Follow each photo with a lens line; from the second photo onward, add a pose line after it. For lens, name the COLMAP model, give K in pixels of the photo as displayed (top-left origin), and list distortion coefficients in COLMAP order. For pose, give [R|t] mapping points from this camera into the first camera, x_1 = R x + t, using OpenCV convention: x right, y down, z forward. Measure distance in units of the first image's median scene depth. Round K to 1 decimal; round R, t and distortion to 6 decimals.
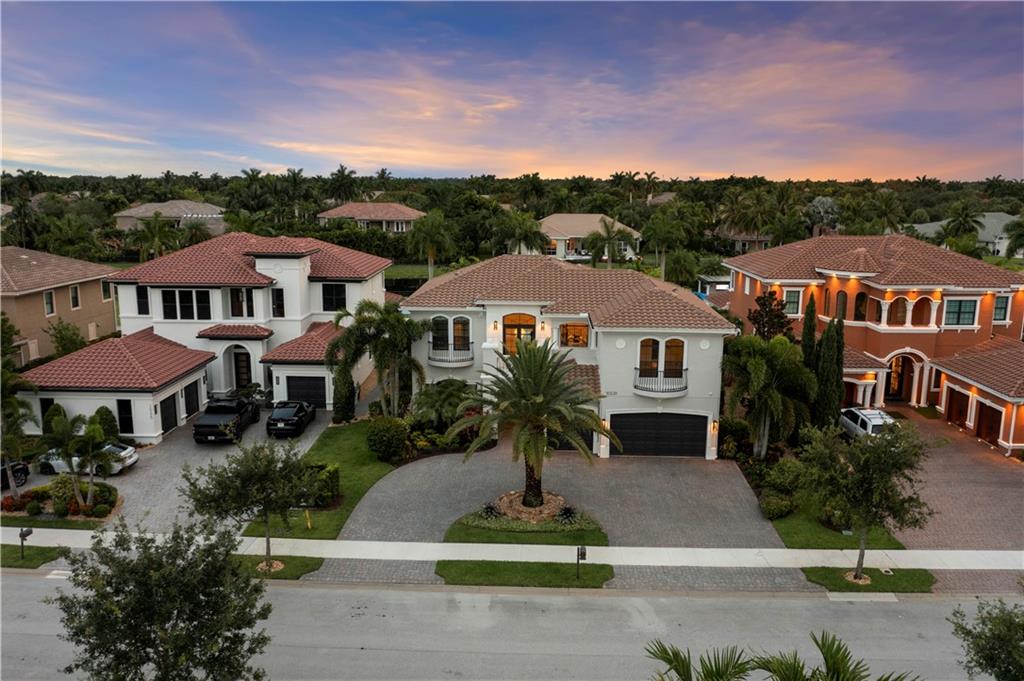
lens RADIAL K [[804.4, 0, 511.0], [0, 804.4, 330.9], [0, 0, 1]] dist [-0.010775, -0.002307]
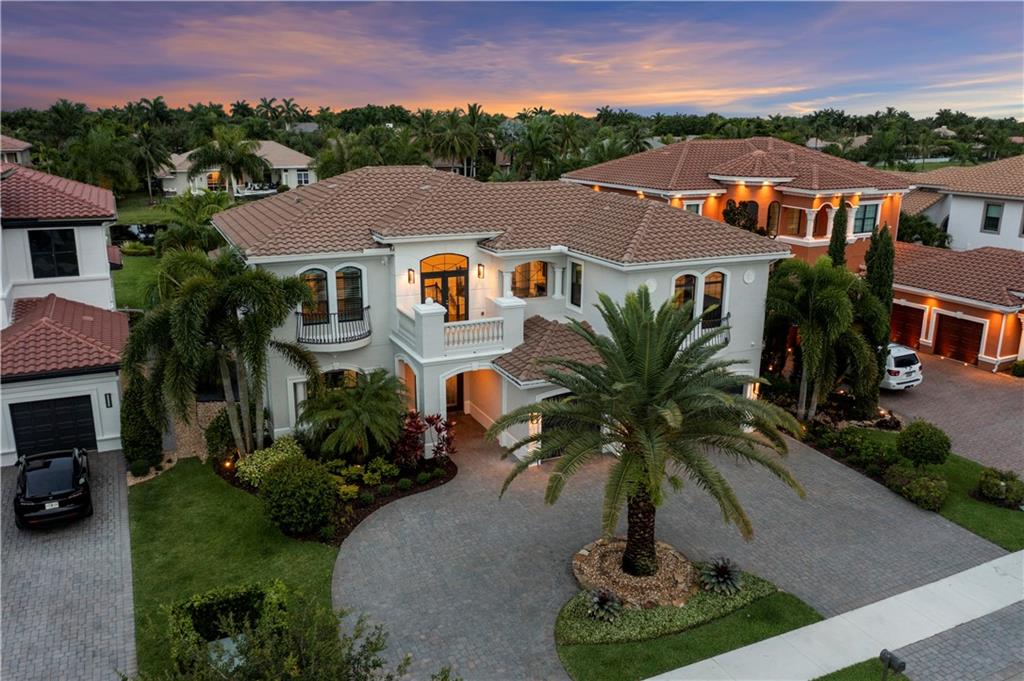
lens RADIAL K [[804.4, 0, 511.0], [0, 804.4, 330.9], [0, 0, 1]] dist [-0.010775, -0.002307]
pose [[0.886949, -0.115612, 0.447164, -0.234605], [0.081639, 0.992163, 0.094587, -0.017096], [-0.454595, -0.047388, 0.889437, 0.406448]]
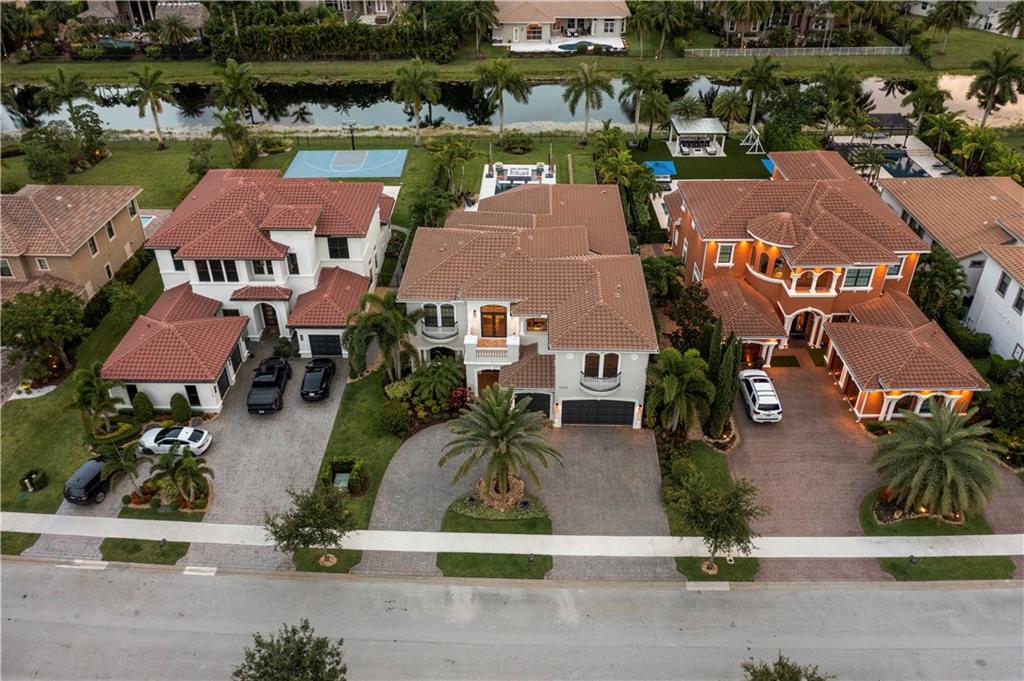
lens RADIAL K [[804.4, 0, 511.0], [0, 804.4, 330.9], [0, 0, 1]] dist [-0.010775, -0.002307]
pose [[0.999906, -0.012520, 0.005600, 0.029699], [0.009477, 0.925845, 0.377784, -0.453425], [-0.009915, -0.377696, 0.925877, -0.166797]]
